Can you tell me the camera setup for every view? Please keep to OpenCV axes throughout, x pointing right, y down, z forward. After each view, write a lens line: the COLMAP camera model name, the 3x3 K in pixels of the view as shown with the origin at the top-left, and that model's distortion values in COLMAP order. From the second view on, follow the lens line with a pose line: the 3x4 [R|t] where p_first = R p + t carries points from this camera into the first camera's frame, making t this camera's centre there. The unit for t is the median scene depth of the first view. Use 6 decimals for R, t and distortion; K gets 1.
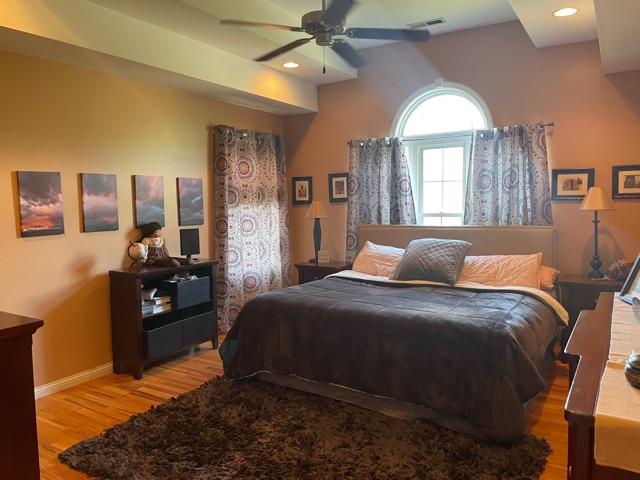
lens RADIAL K [[488.5, 0, 318.5], [0, 488.5, 237.2], [0, 0, 1]] dist [0.065854, -0.086137]
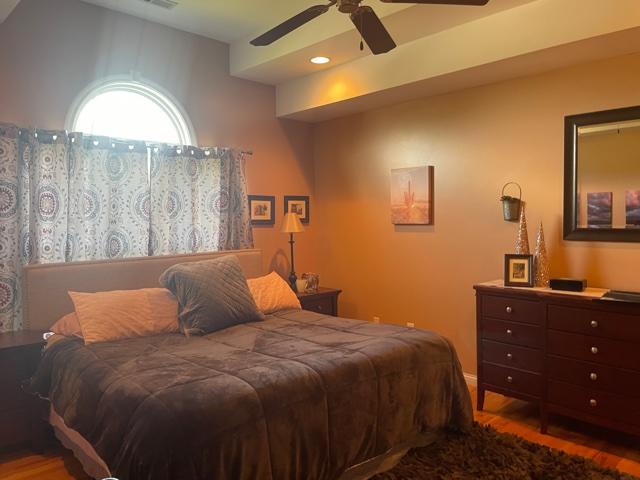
lens RADIAL K [[488.5, 0, 321.8], [0, 488.5, 236.5], [0, 0, 1]] dist [0.065854, -0.086137]
pose [[0.238761, -0.021377, 0.970843, -0.545366], [0.084012, 0.996464, 0.001280, -0.041104], [-0.967437, 0.081257, 0.239713, 0.658468]]
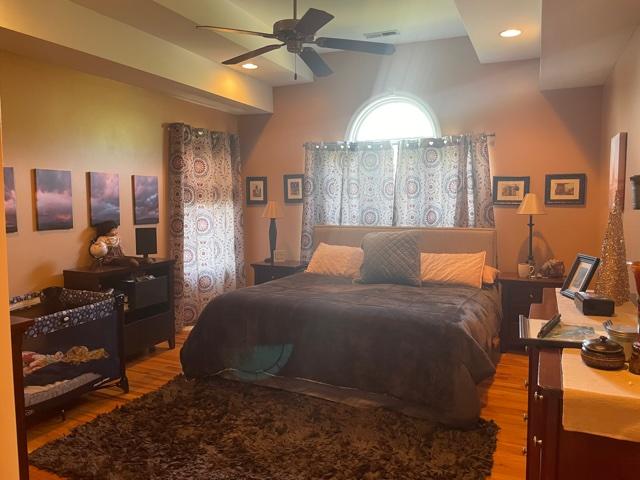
lens RADIAL K [[488.5, 0, 321.9], [0, 488.5, 241.5], [0, 0, 1]] dist [0.065854, -0.086137]
pose [[0.990924, 0.005727, 0.134304, -0.049736], [-0.007103, 0.999927, 0.009765, -0.001488], [-0.134238, -0.010631, 0.990892, -0.028845]]
